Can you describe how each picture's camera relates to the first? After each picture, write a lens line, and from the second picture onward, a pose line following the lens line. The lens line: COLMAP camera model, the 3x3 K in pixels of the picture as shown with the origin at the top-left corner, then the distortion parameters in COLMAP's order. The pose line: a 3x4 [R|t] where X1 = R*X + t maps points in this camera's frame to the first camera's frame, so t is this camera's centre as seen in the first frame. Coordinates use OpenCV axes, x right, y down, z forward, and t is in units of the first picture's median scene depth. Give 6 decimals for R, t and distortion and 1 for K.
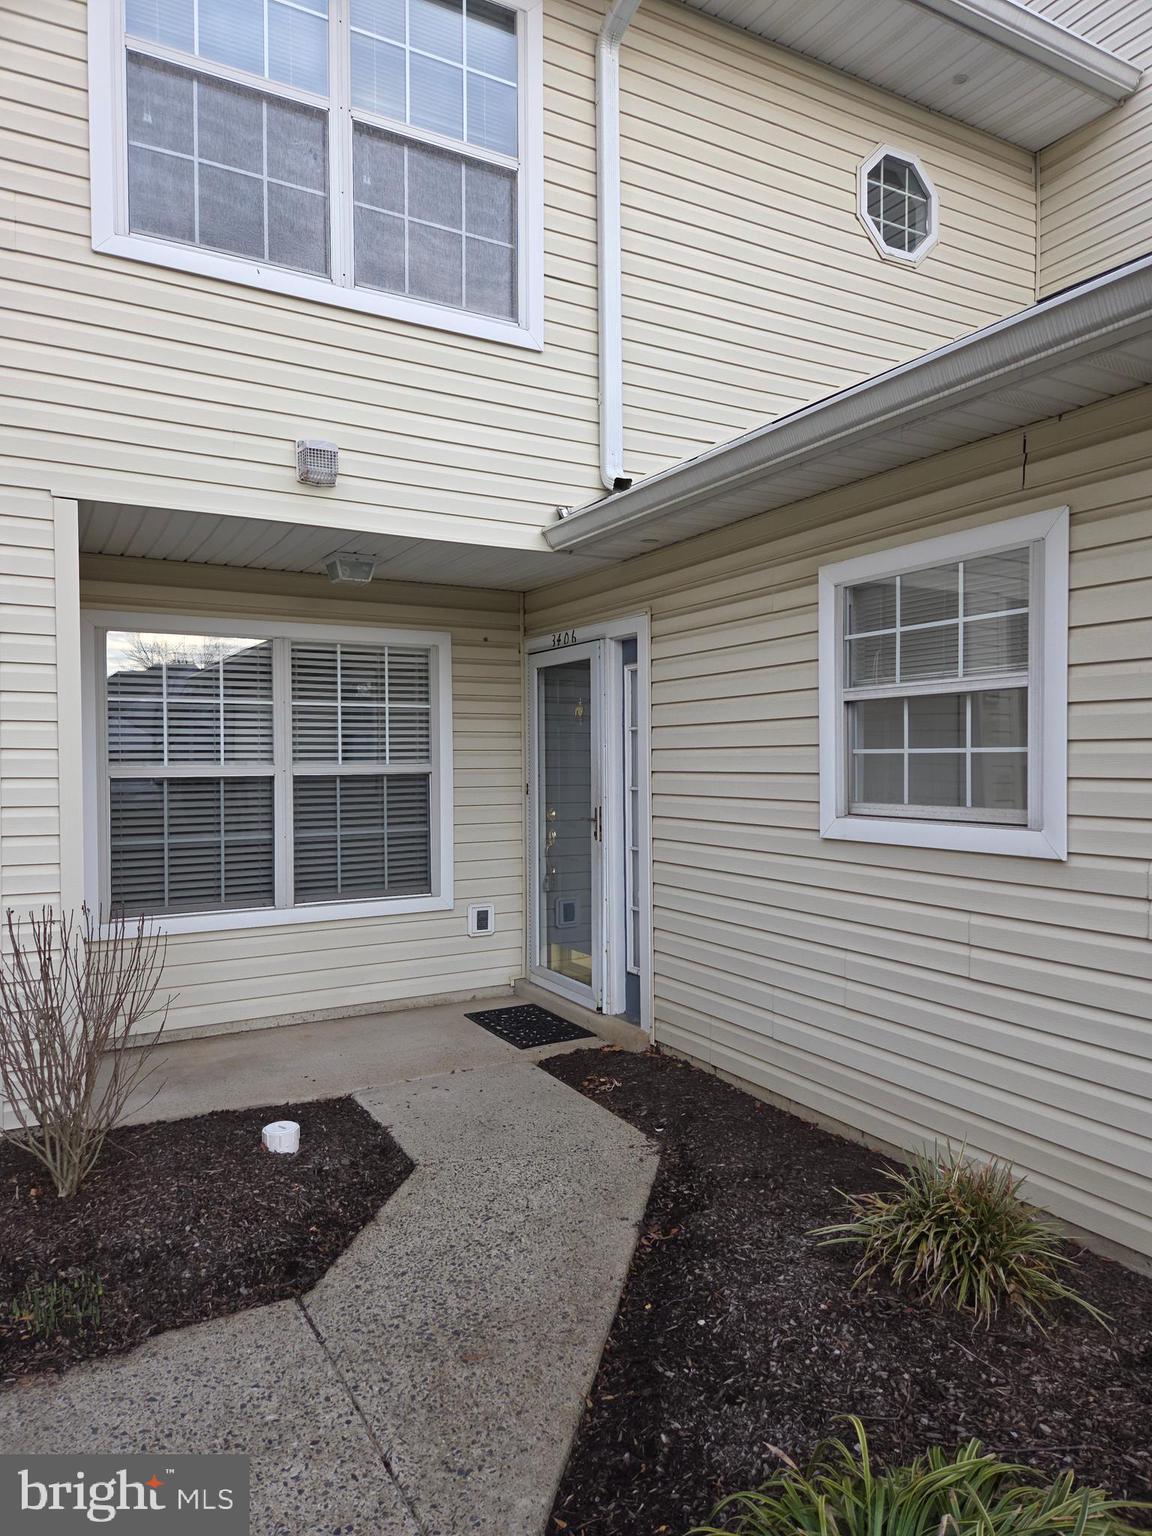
lens RADIAL K [[1004.2, 0, 585.5], [0, 1004.2, 766.8], [0, 0, 1]] dist [0.038630, -0.019406]
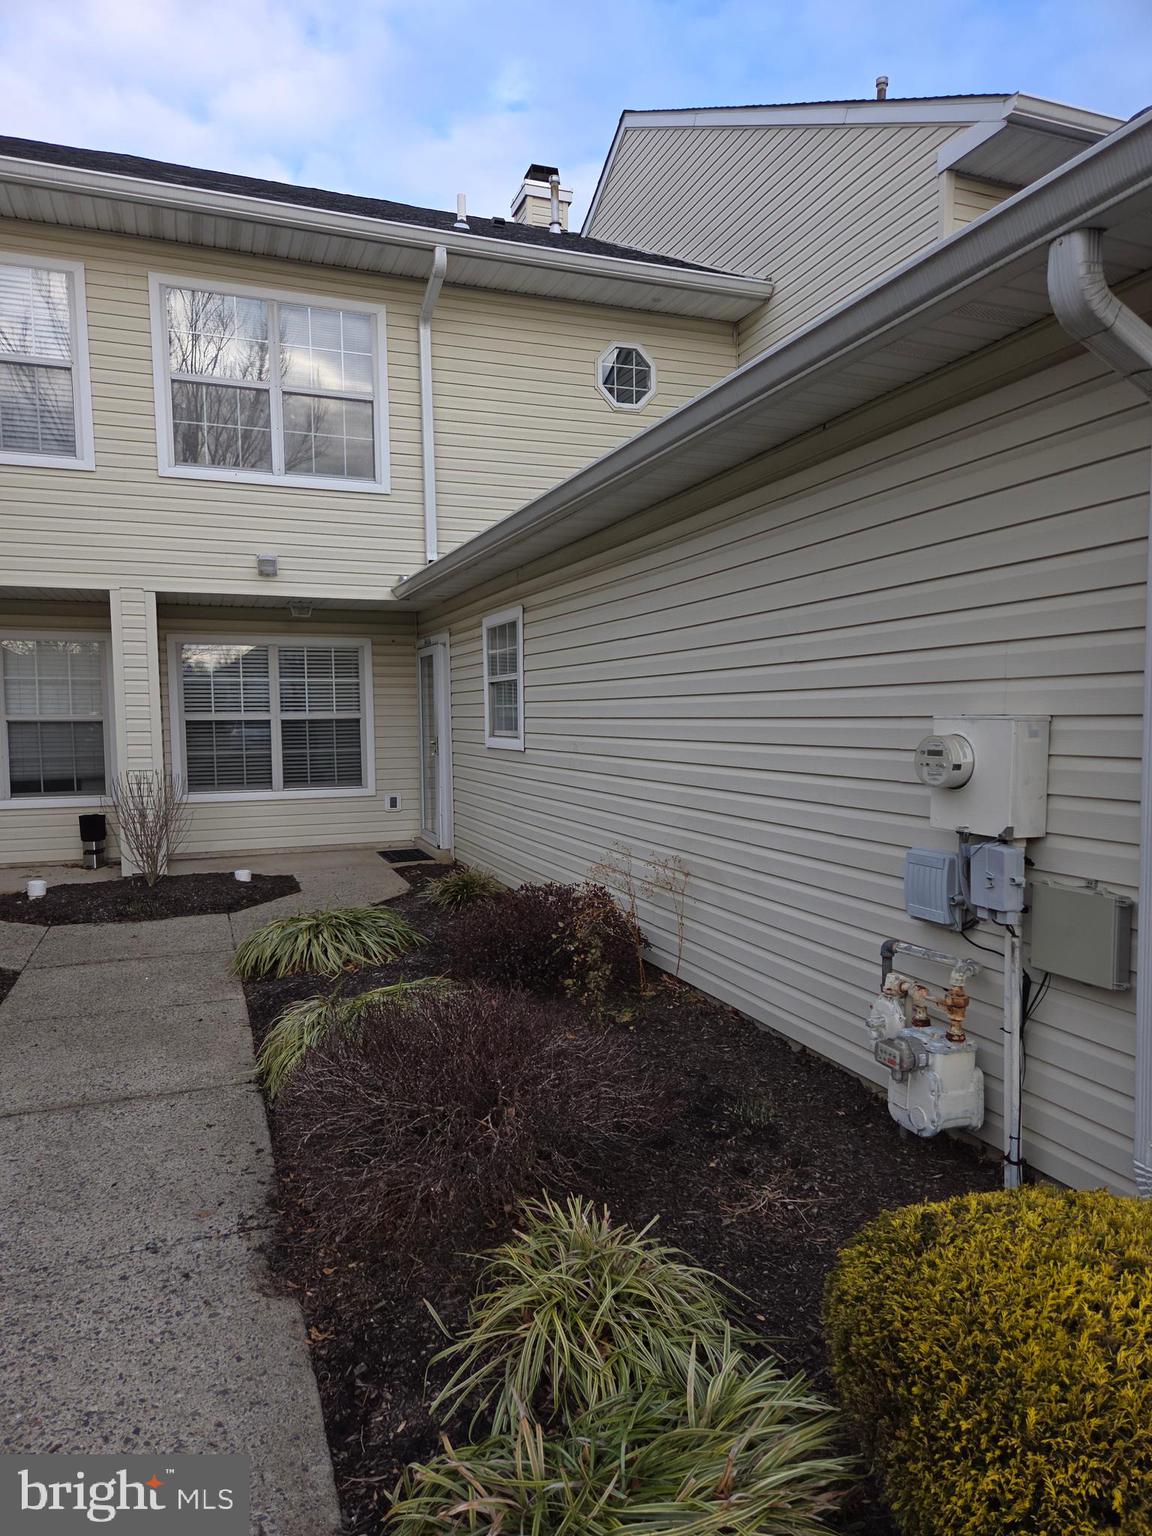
lens RADIAL K [[1004.2, 0, 566.8], [0, 1004.2, 772.8], [0, 0, 1]] dist [0.038630, -0.019406]
pose [[0.986395, 0.006738, -0.164253, 0.526145], [0.002191, 0.998532, 0.054119, 0.007512], [0.164376, -0.053743, 0.984933, -0.732573]]
